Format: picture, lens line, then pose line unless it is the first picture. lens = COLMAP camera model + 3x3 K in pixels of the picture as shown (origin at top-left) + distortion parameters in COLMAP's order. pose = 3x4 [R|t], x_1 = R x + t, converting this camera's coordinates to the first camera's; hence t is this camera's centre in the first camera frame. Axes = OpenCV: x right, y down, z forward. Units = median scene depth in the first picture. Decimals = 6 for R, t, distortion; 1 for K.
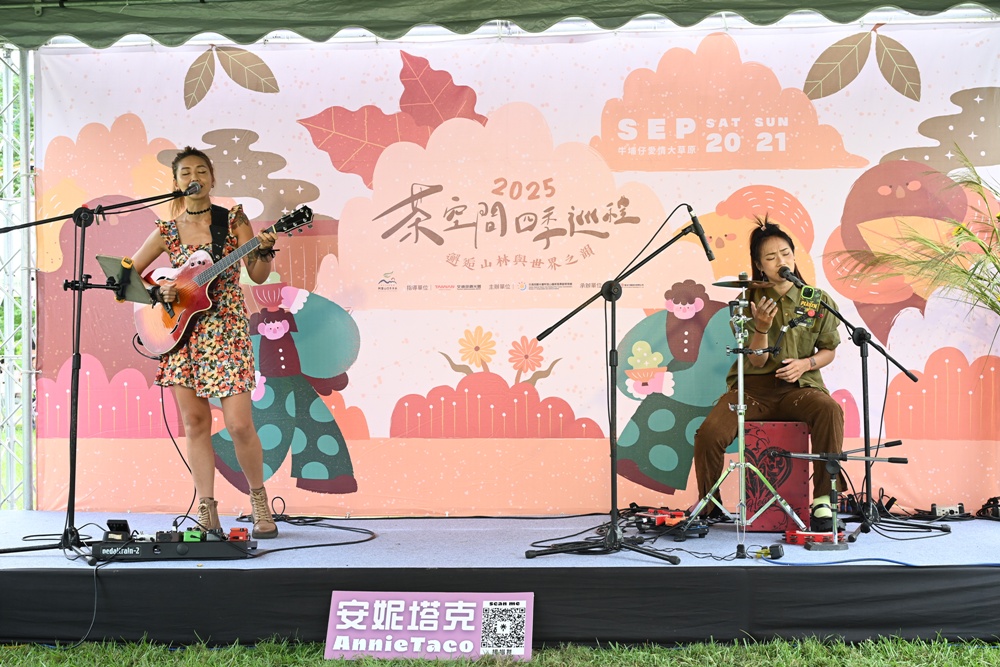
lens RADIAL K [[1340.7, 0, 499.7], [0, 1340.7, 325.8], [0, 0, 1]] dist [-0.030898, 0.000000]
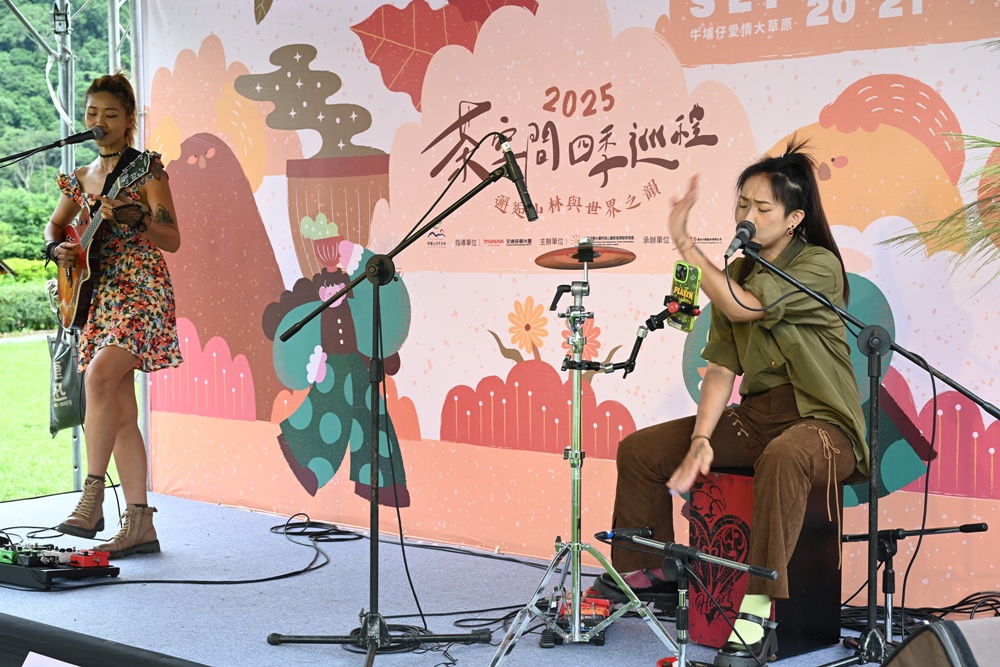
lens RADIAL K [[1461.0, 0, 500.5], [0, 1461.0, 340.8], [0, 0, 1]] dist [-0.009247, 0.000000]
pose [[0.833758, 0.036280, -0.550937, 0.404167], [-0.003478, 0.998164, 0.060467, -0.023238], [0.552120, -0.048499, 0.832353, 0.336876]]
